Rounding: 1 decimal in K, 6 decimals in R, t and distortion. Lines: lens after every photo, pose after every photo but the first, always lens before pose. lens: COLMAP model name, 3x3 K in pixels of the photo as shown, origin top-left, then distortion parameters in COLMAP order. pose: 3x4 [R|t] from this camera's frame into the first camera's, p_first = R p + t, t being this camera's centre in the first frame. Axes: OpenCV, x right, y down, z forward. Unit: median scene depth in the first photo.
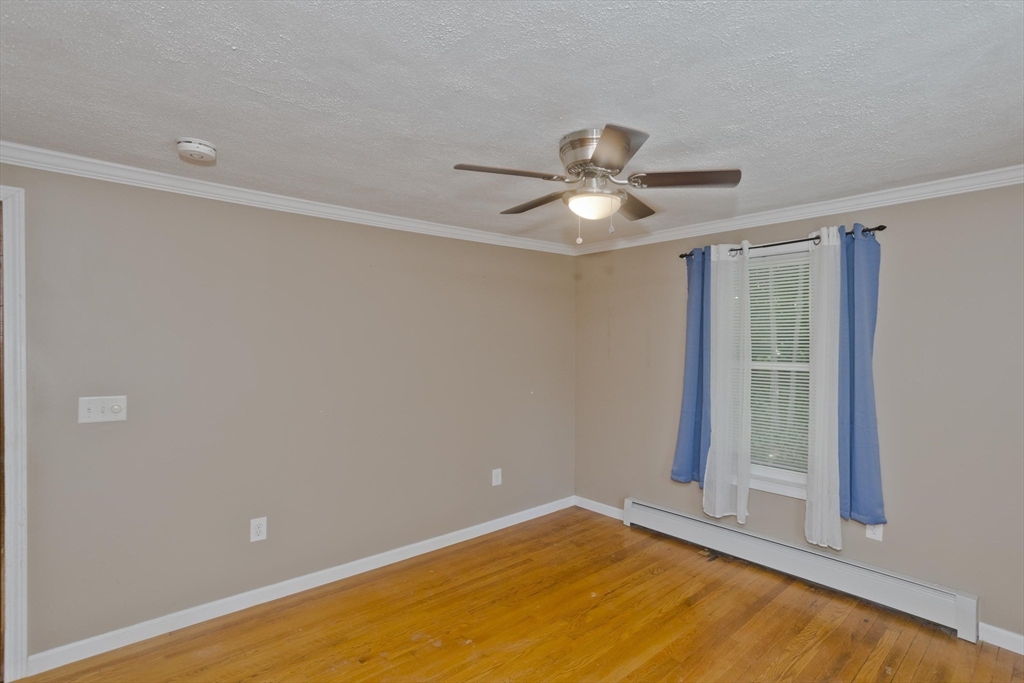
lens RADIAL K [[476.3, 0, 512.0], [0, 476.3, 341.5], [0, 0, 1]] dist [-0.057981, 0.024807]
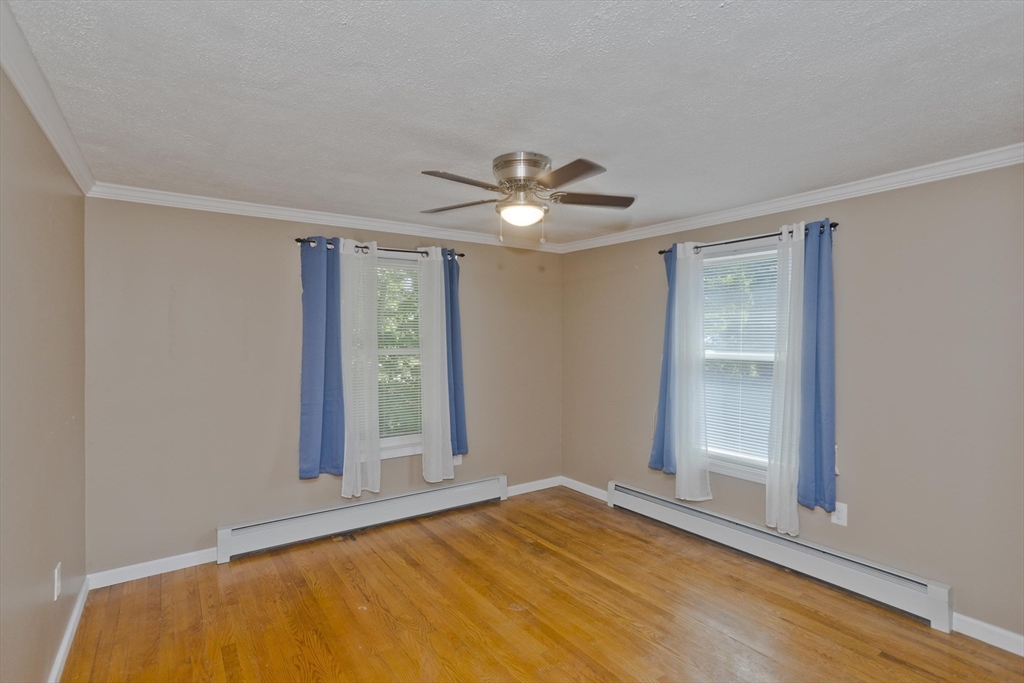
lens RADIAL K [[500.8, 0, 512.0], [0, 500.8, 341.5], [0, 0, 1]] dist [-0.050598, 0.029980]
pose [[0.127476, -0.013506, 0.991750, -0.678969], [0.004233, 0.999906, 0.013073, 0.010835], [-0.991833, 0.002532, 0.127521, 0.546499]]
